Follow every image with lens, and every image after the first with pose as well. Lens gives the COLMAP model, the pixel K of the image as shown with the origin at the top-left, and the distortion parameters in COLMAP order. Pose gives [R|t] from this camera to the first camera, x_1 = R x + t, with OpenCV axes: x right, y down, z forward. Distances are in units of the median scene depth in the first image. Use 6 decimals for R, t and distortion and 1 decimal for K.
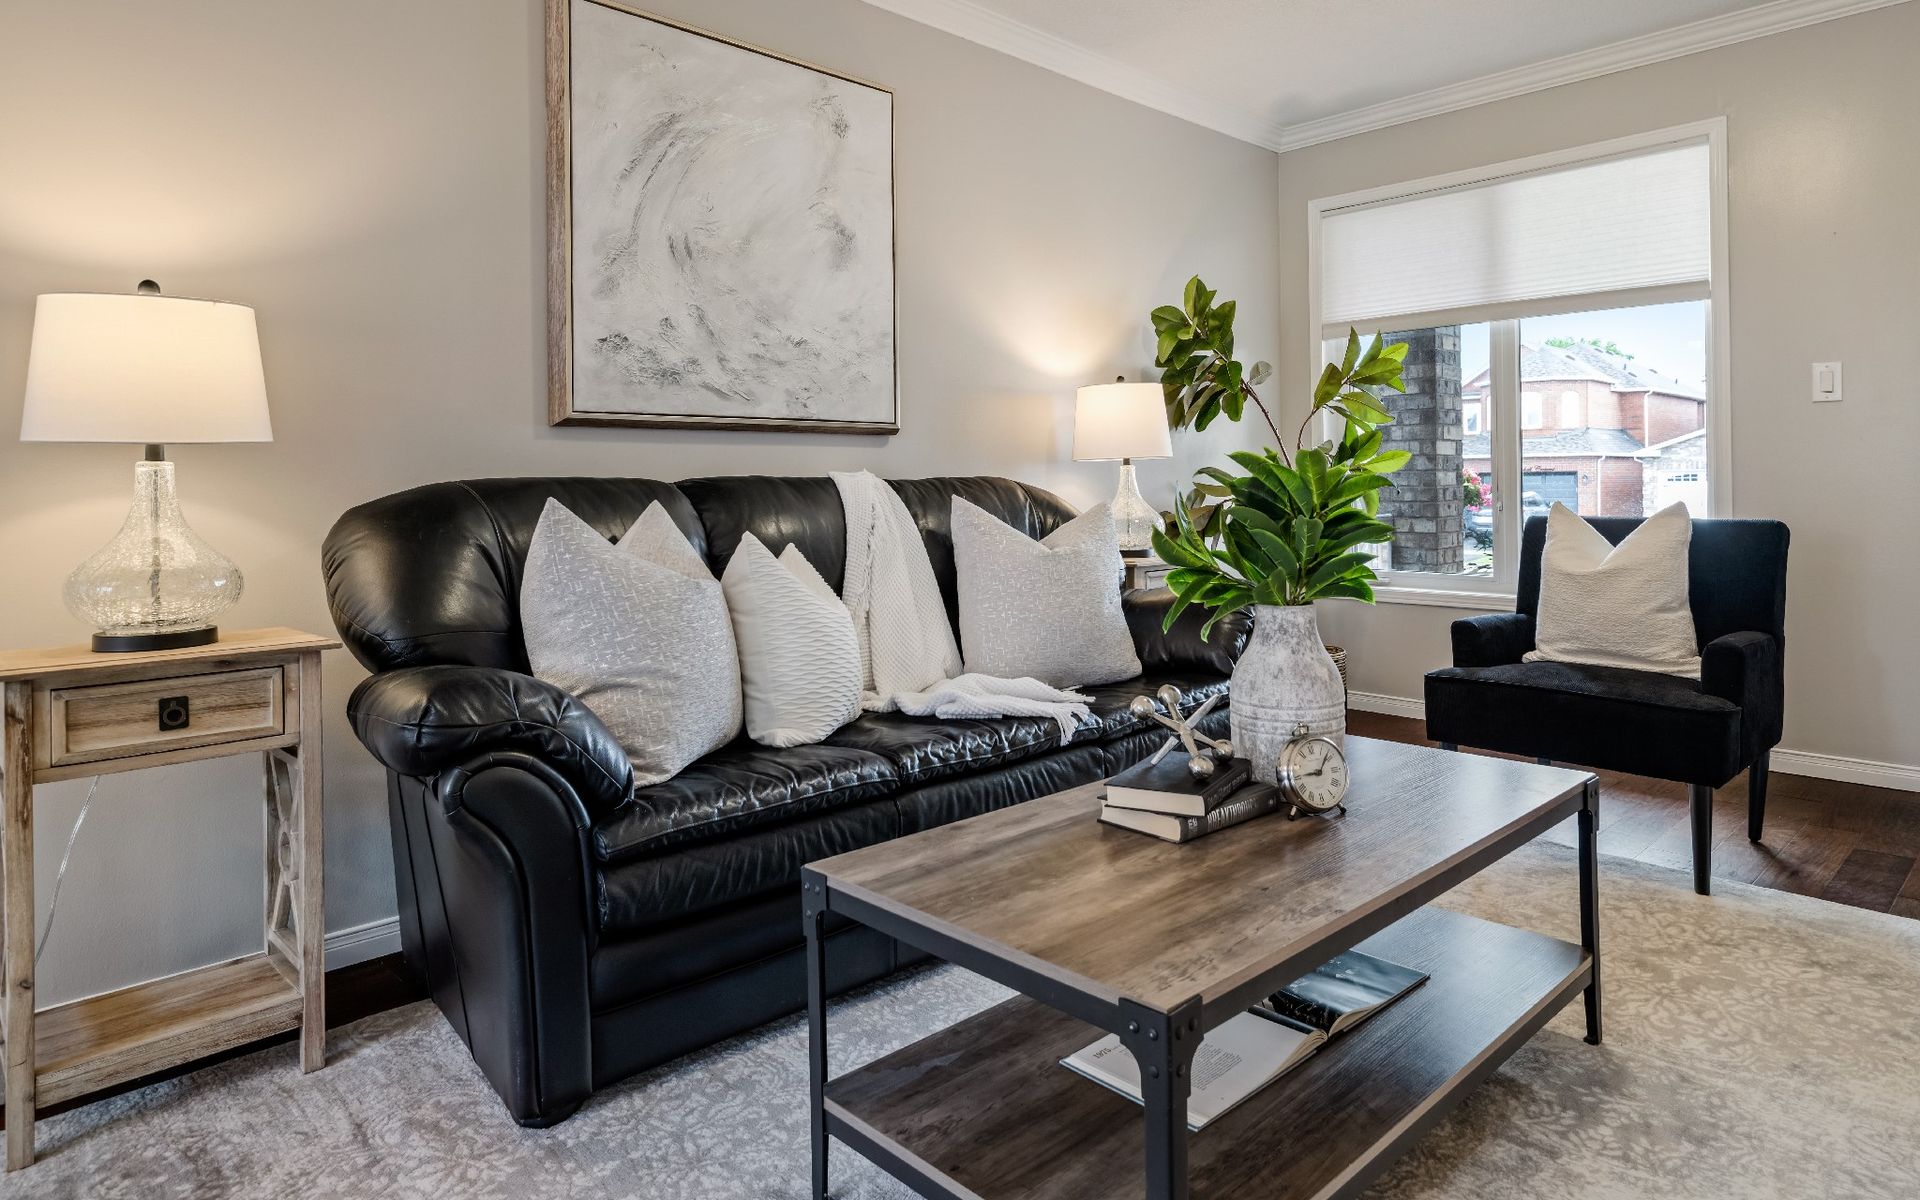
lens RADIAL K [[1128.8, 0, 1008.7], [0, 1128.8, 449.2], [0, 0, 1]] dist [0.013760, -0.000941]
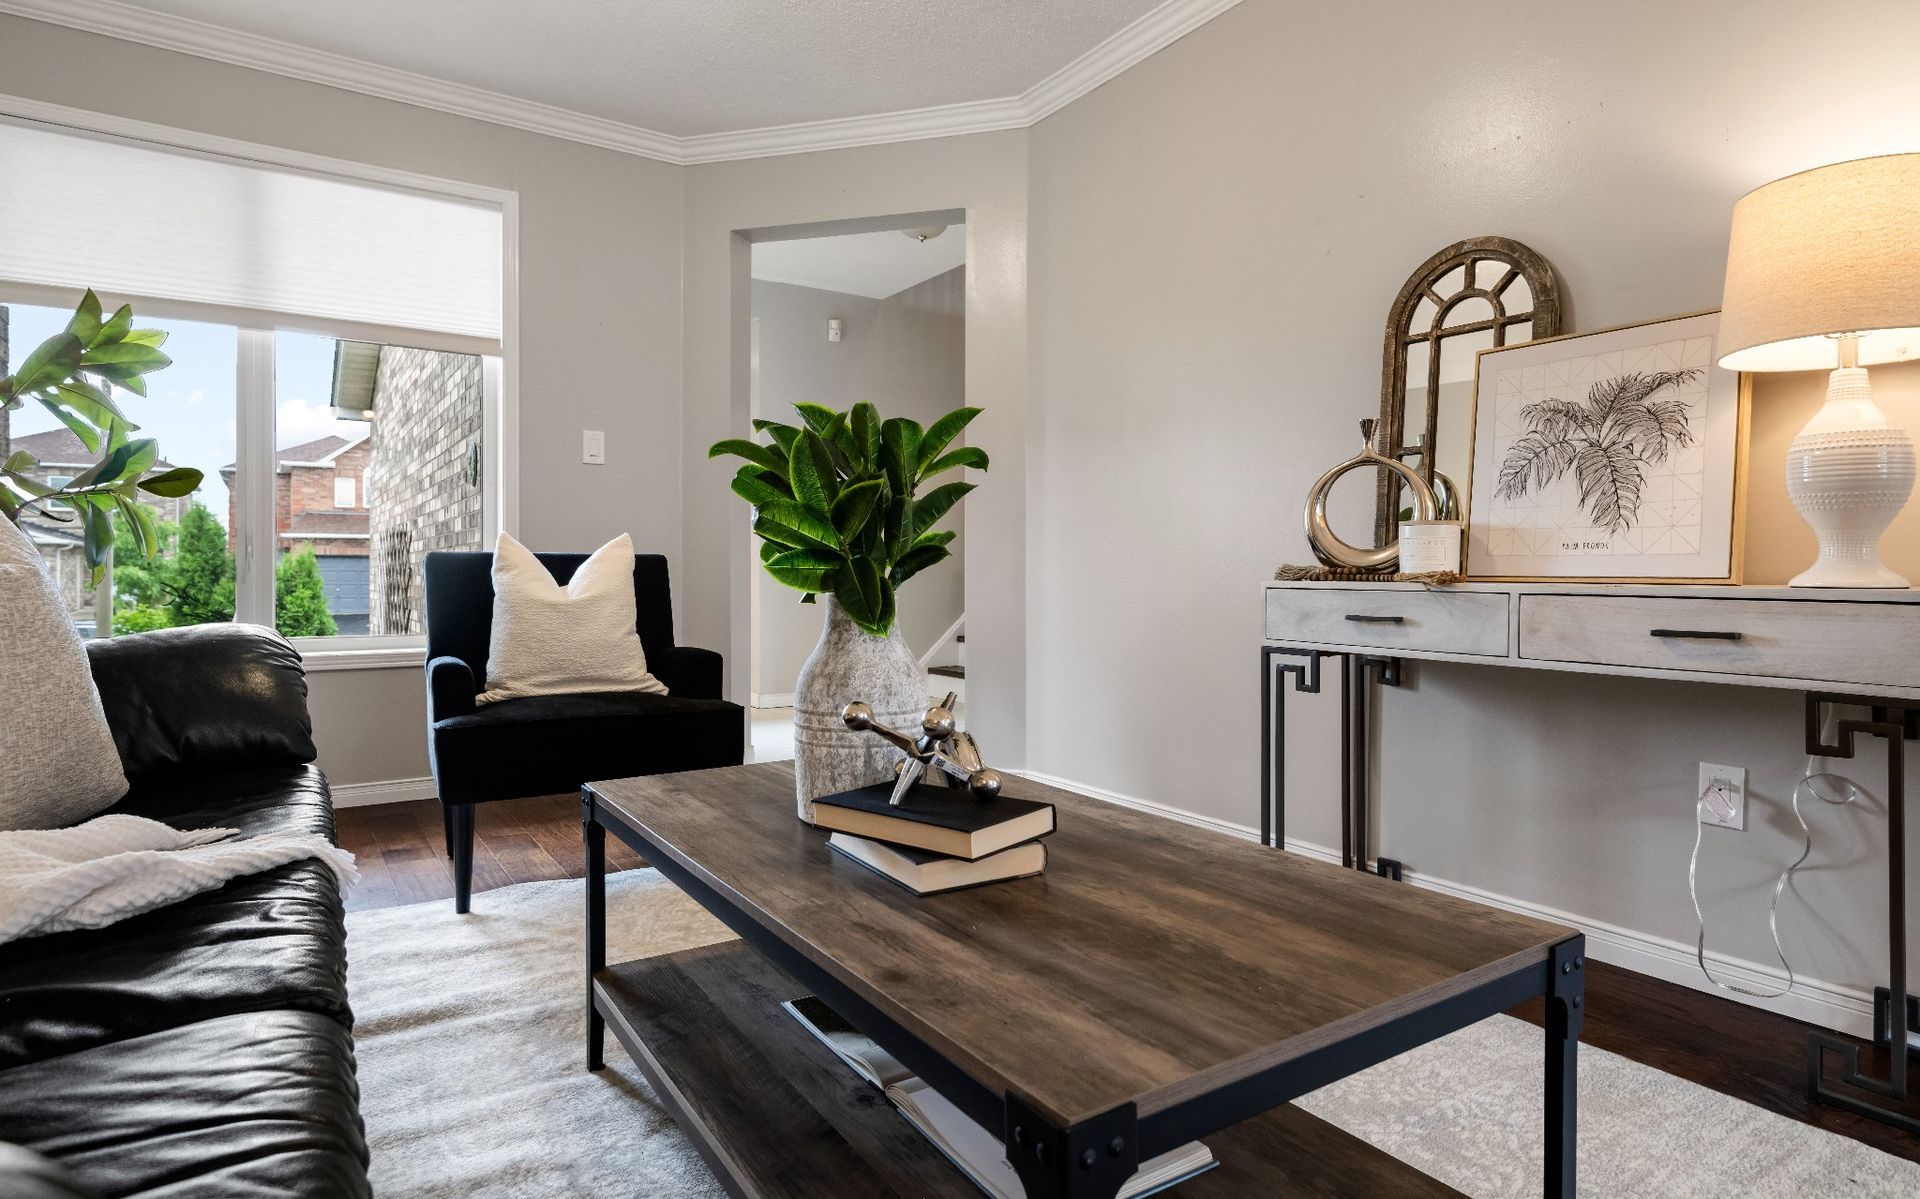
lens RADIAL K [[1024.1, 0, 956.1], [0, 1024.1, 558.4], [0, 0, 1]] dist [0.006101, -0.001909]
pose [[0.199754, 0.025233, 0.979521, -0.316356], [-0.032917, 0.999277, -0.019029, 0.081365], [-0.979293, -0.028442, 0.200440, 0.515745]]
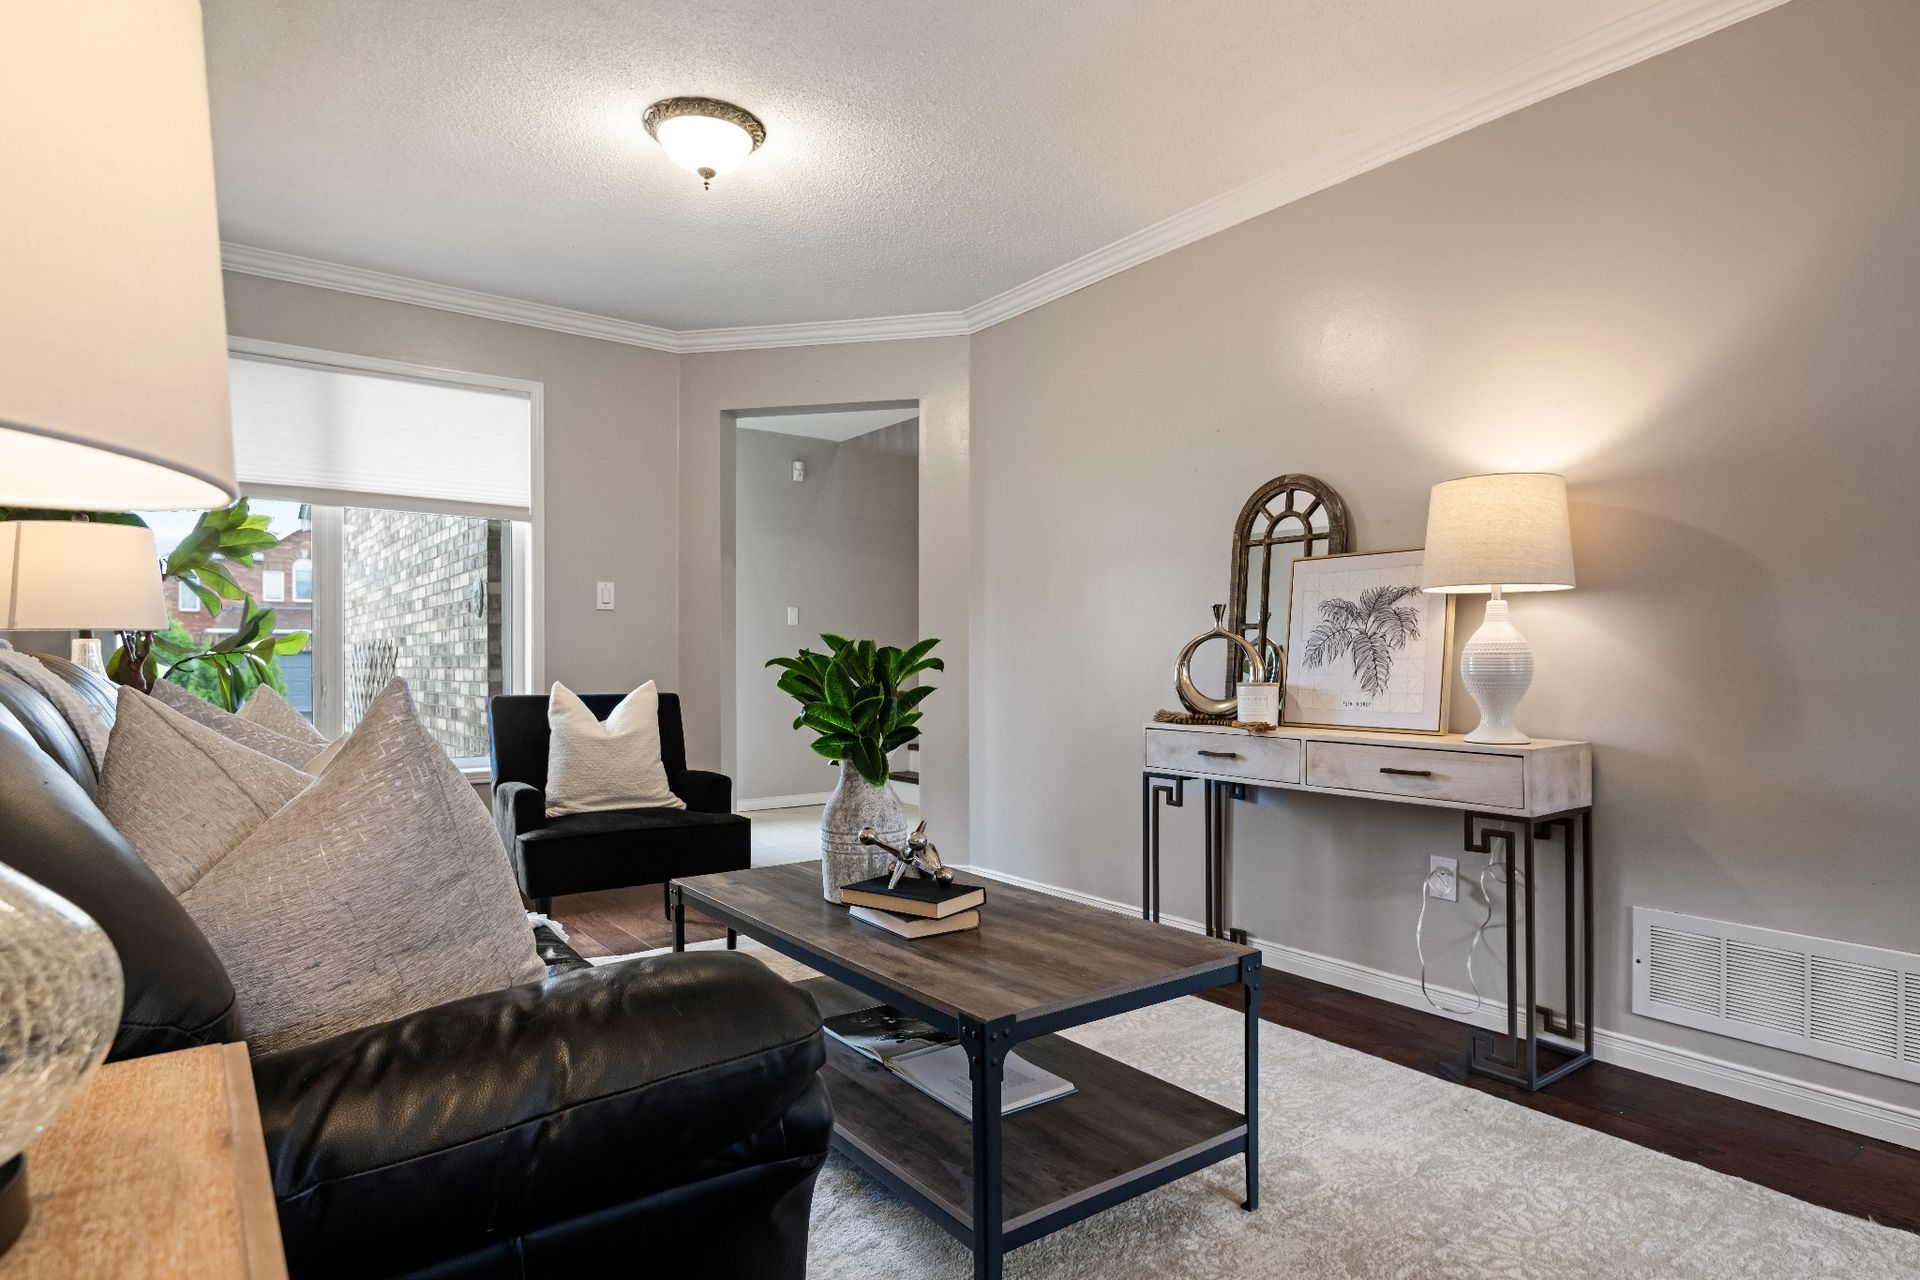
lens RADIAL K [[1047.5, 0, 948.1], [0, 1047.5, 621.2], [0, 0, 1]] dist [0.008676, -0.000855]
pose [[0.153923, 0.048089, 0.986912, -0.621514], [-0.029598, 0.998591, -0.044042, 0.021606], [-0.987639, -0.022431, 0.155130, 0.474695]]
